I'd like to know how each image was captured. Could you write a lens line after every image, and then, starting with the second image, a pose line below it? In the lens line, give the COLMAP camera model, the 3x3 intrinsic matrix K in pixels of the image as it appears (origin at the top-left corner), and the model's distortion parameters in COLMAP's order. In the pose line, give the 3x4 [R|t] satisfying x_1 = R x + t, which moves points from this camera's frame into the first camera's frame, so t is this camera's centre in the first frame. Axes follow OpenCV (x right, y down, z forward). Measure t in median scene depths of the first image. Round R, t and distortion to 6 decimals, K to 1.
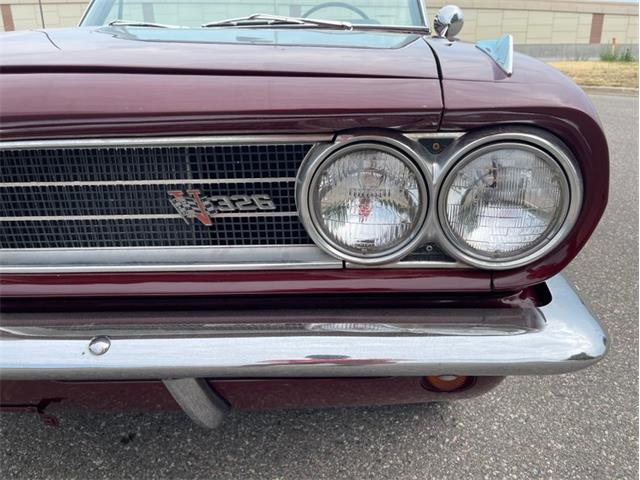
lens RADIAL K [[502.9, 0, 305.7], [0, 502.9, 261.1], [0, 0, 1]] dist [0.041647, -0.094945]
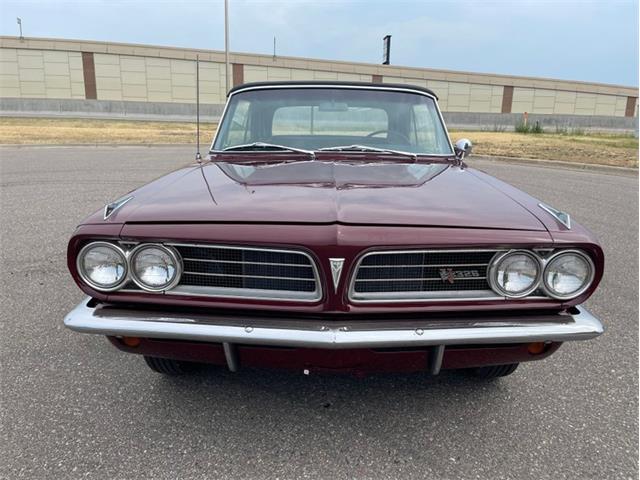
lens RADIAL K [[502.9, 0, 305.7], [0, 502.9, 261.1], [0, 0, 1]] dist [0.041647, -0.094945]
pose [[0.990429, 0.002903, 0.137994, -1.272154], [0.010182, 0.995518, -0.094021, 0.050075], [-0.137649, 0.094526, 0.985960, -1.373120]]
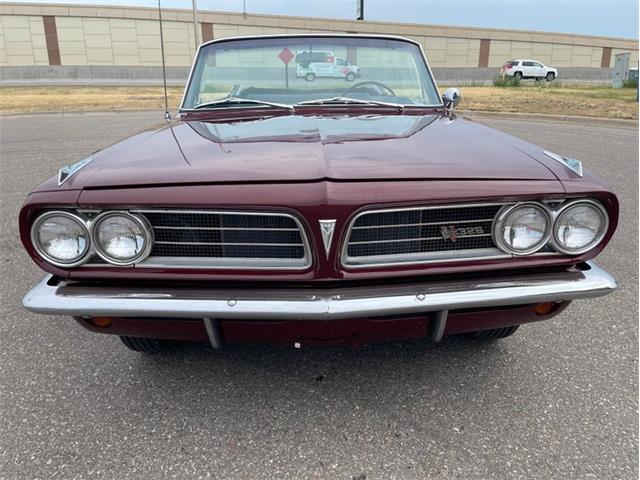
lens RADIAL K [[502.9, 0, 305.7], [0, 502.9, 261.1], [0, 0, 1]] dist [0.041647, -0.094945]
pose [[0.983674, -0.048601, 0.173275, -1.262100], [0.053312, 0.998321, -0.022637, 0.032233], [-0.171884, 0.031505, 0.984613, -1.109143]]
